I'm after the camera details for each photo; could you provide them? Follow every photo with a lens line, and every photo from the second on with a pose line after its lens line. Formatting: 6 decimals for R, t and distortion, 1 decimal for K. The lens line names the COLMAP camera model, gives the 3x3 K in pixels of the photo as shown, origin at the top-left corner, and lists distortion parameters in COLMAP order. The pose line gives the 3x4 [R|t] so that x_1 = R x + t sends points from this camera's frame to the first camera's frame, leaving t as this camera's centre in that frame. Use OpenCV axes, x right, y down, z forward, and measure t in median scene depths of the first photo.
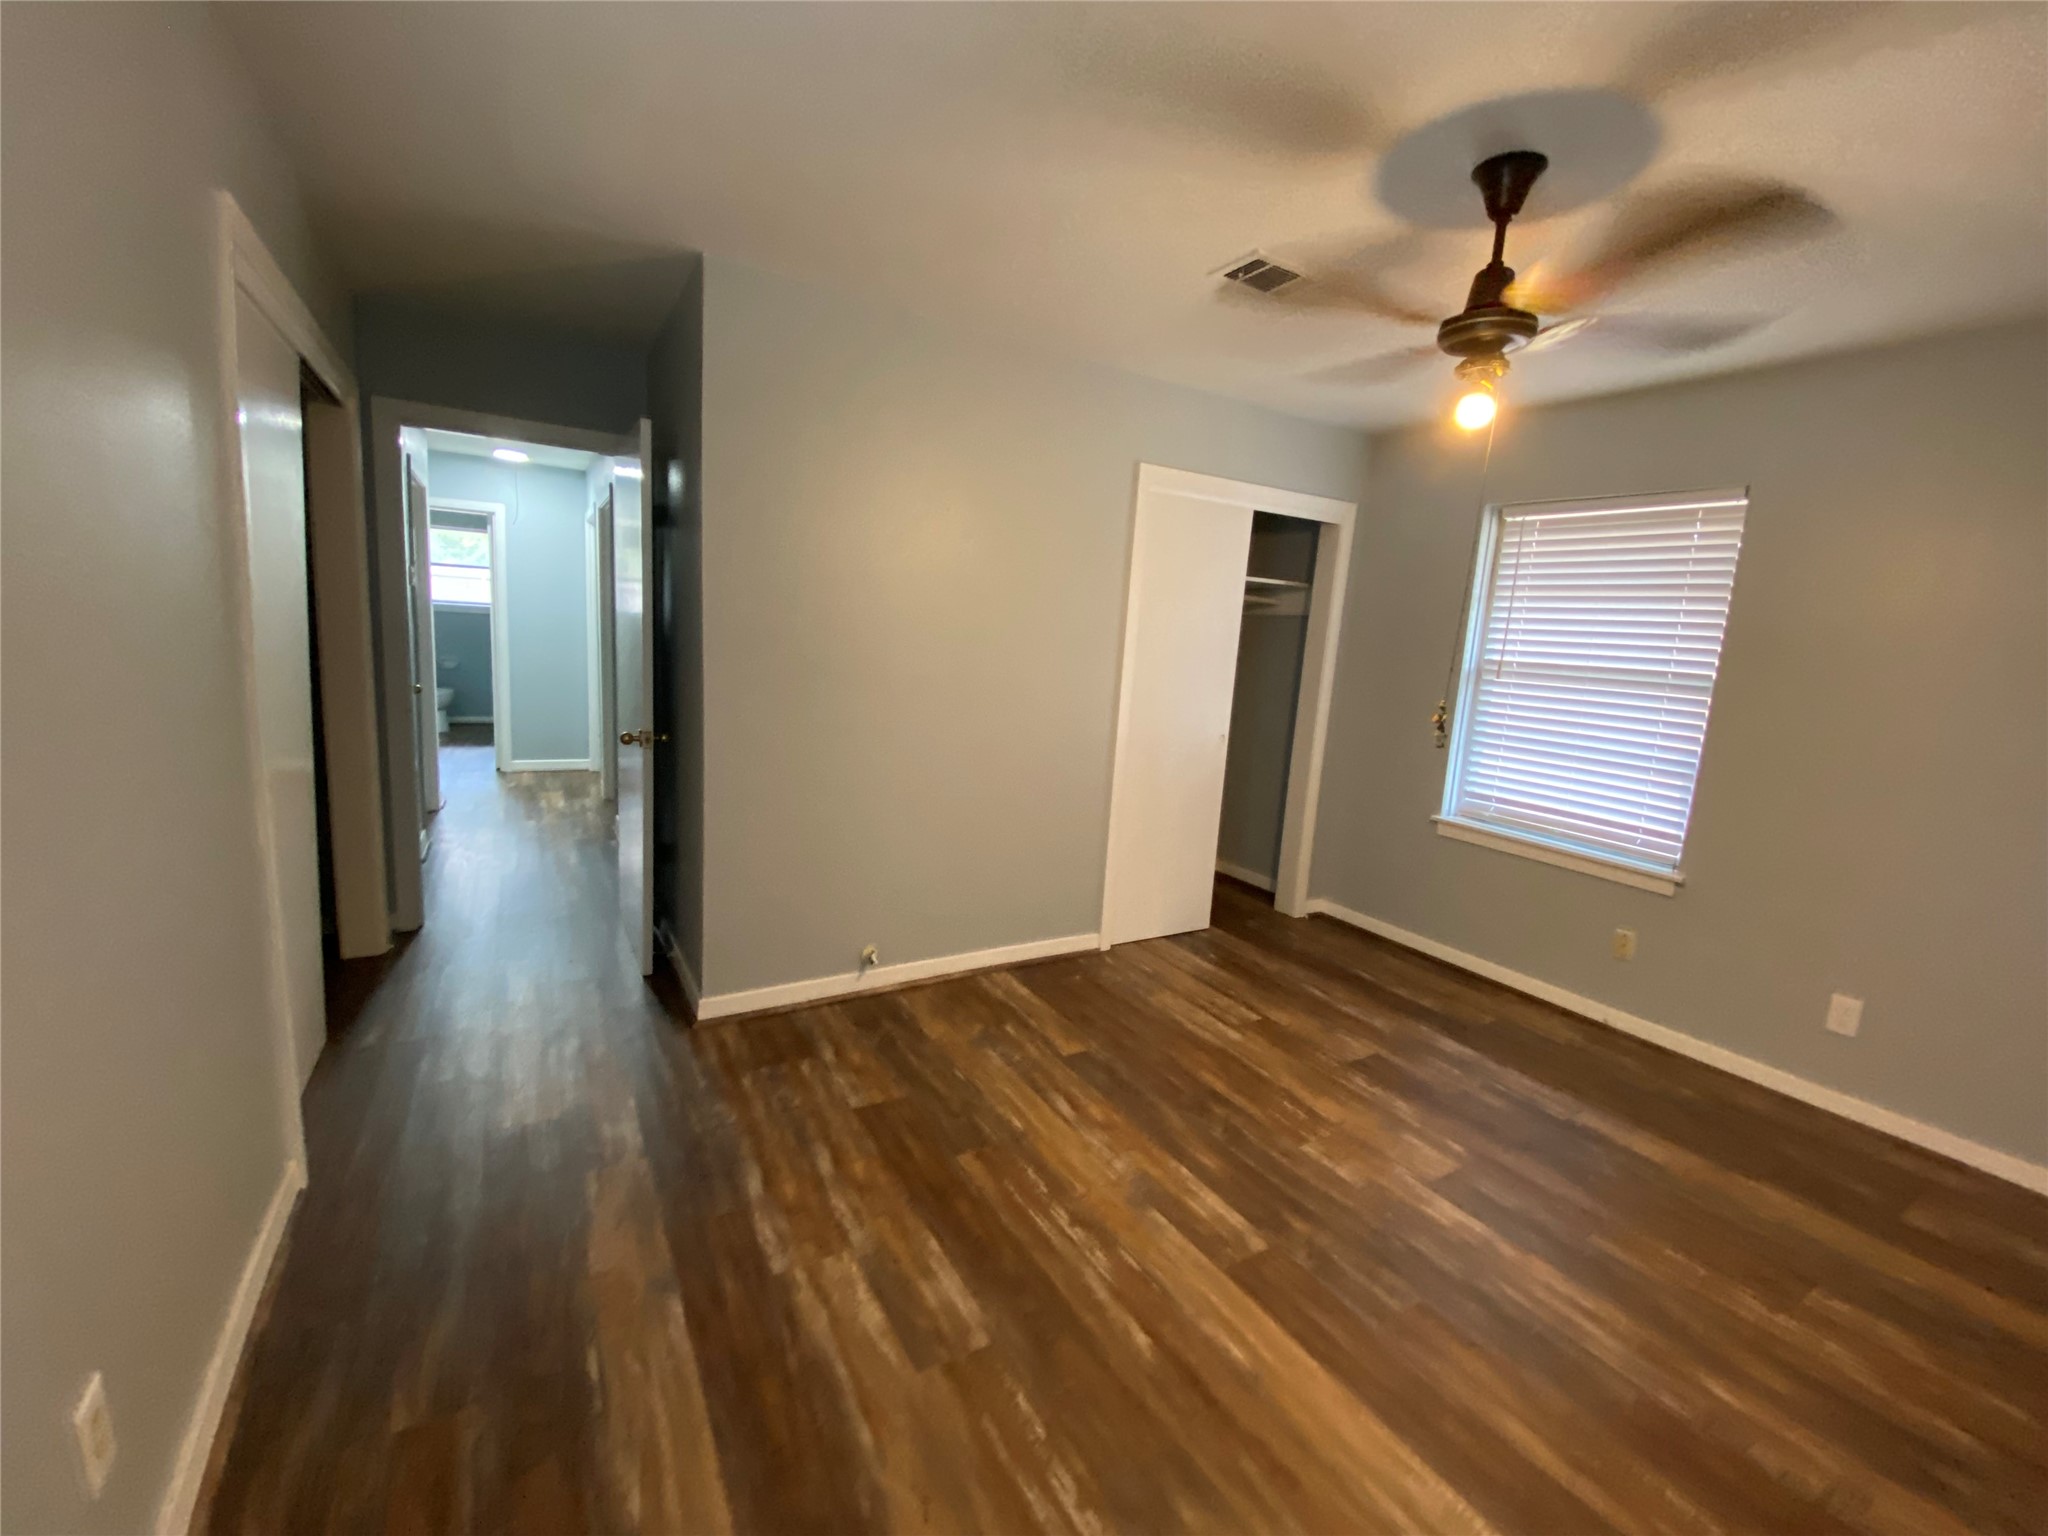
lens RADIAL K [[832.8, 0, 1024.0], [0, 832.8, 768.0], [0, 0, 1]] dist [-0.023465, -0.000711]
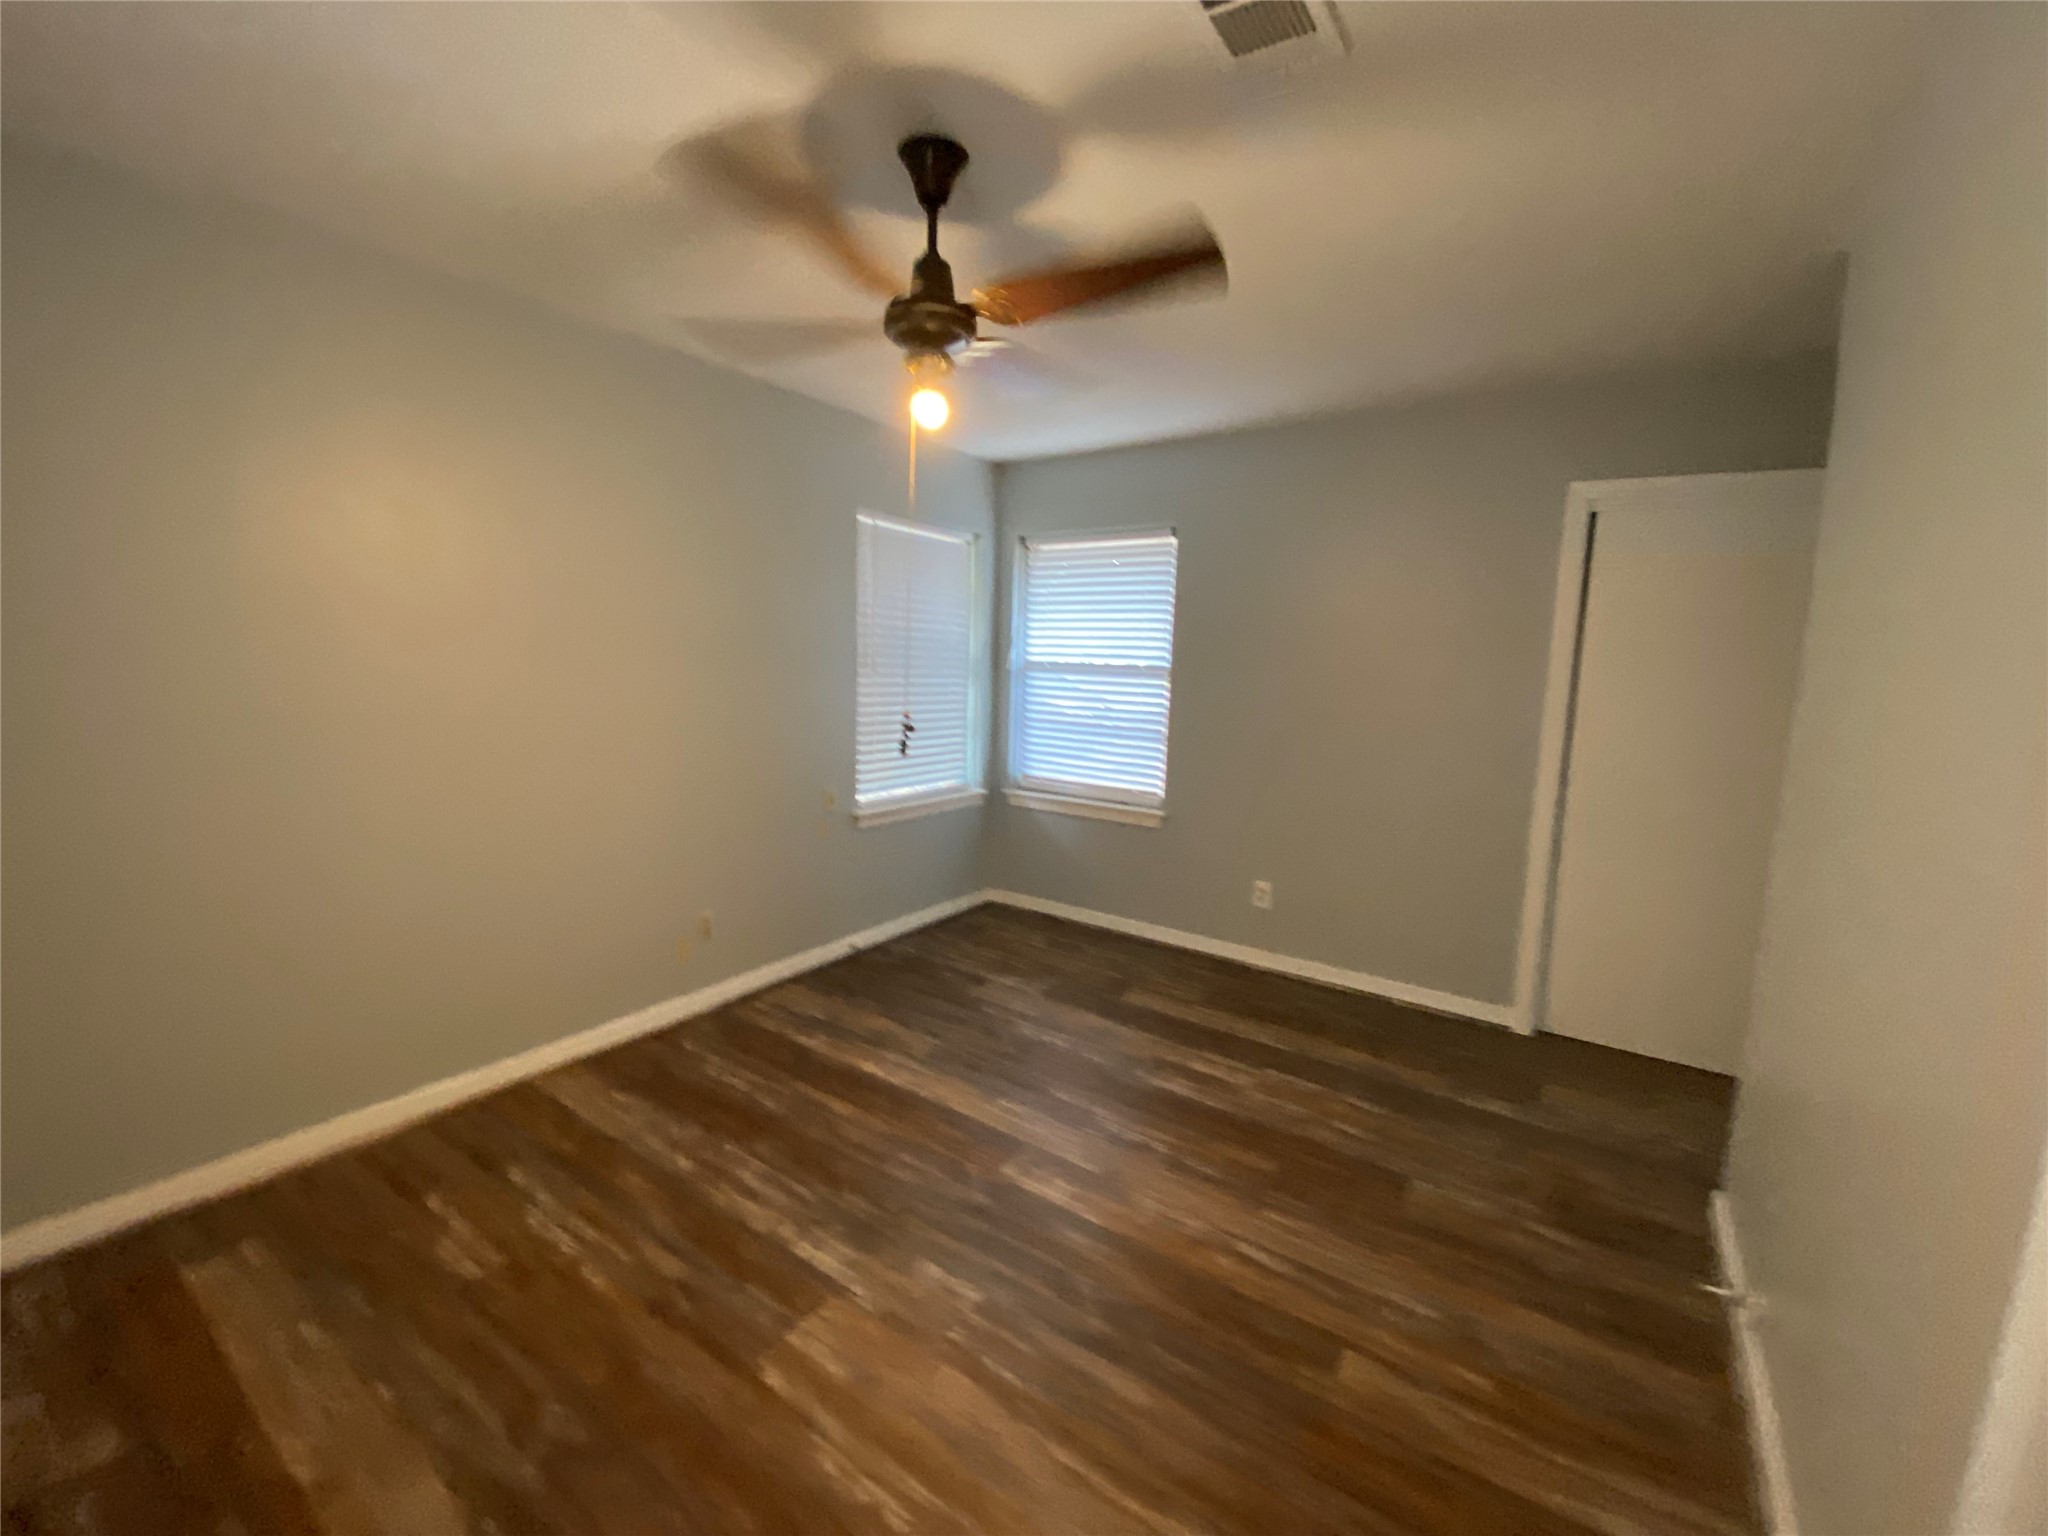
lens RADIAL K [[832.9, 0, 1024.0], [0, 832.9, 768.0], [0, 0, 1]] dist [0.058424, -0.000341]
pose [[-0.901124, -0.030611, -0.432479, 0.624276], [-0.155018, 0.954313, 0.255453, -0.226741], [0.404901, 0.297237, -0.864700, 1.462046]]
